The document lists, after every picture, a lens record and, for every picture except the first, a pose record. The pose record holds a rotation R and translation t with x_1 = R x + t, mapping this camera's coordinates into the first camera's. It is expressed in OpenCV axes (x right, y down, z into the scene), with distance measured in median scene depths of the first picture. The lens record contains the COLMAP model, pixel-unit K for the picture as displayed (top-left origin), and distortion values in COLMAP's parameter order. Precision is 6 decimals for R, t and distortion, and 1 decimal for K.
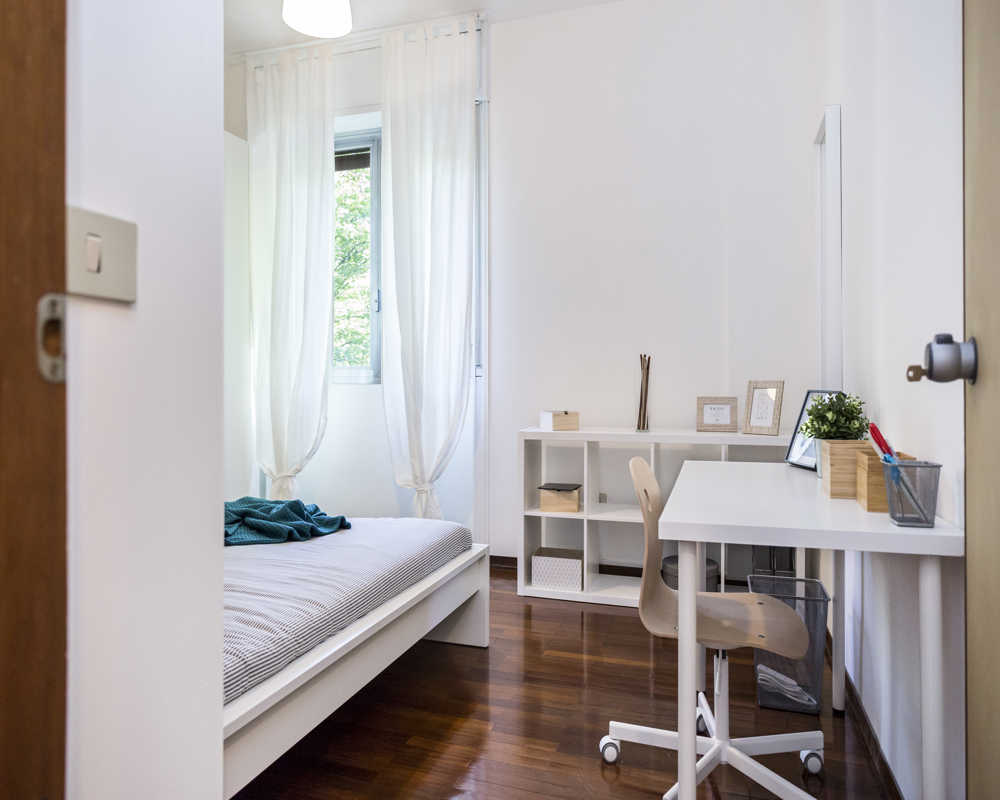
lens RADIAL K [[743.1, 0, 500.4], [0, 743.1, 387.9], [0, 0, 1]] dist [-0.077226, -0.004190]
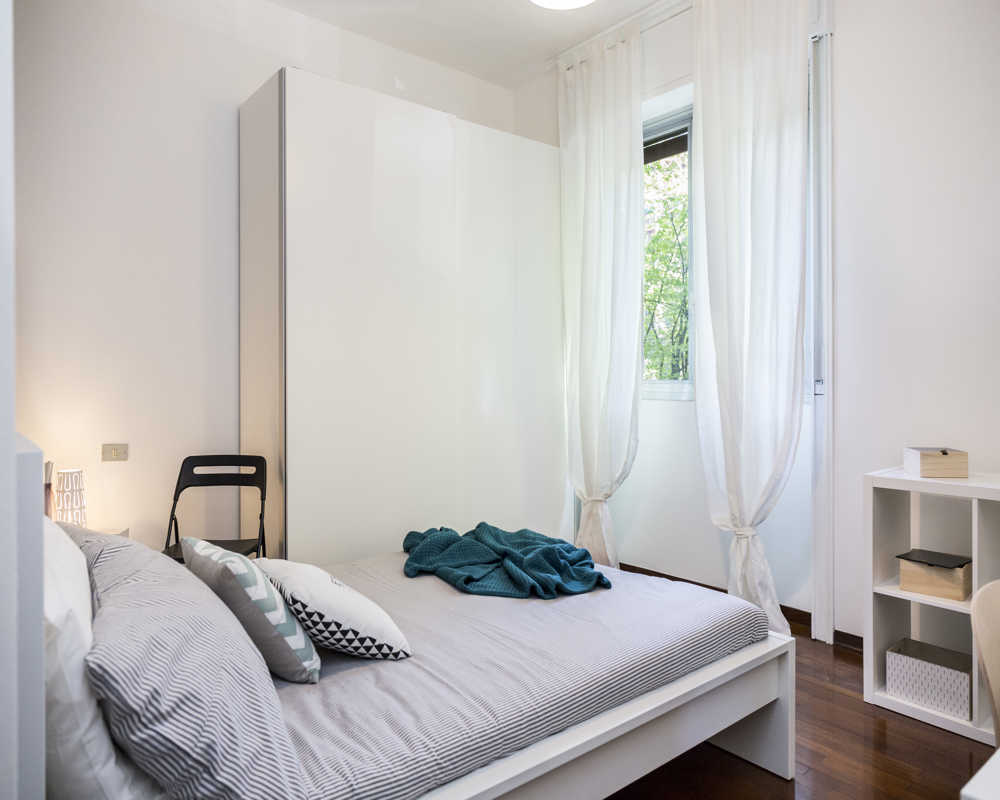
lens RADIAL K [[672.6, 0, 496.7], [0, 672.6, 380.5], [0, 0, 1]] dist [-0.000749, -0.006497]
pose [[0.816361, -0.009762, -0.577459, 0.109347], [0.013003, 0.999914, 0.001478, -0.038575], [0.577396, -0.008715, 0.816418, 0.250272]]
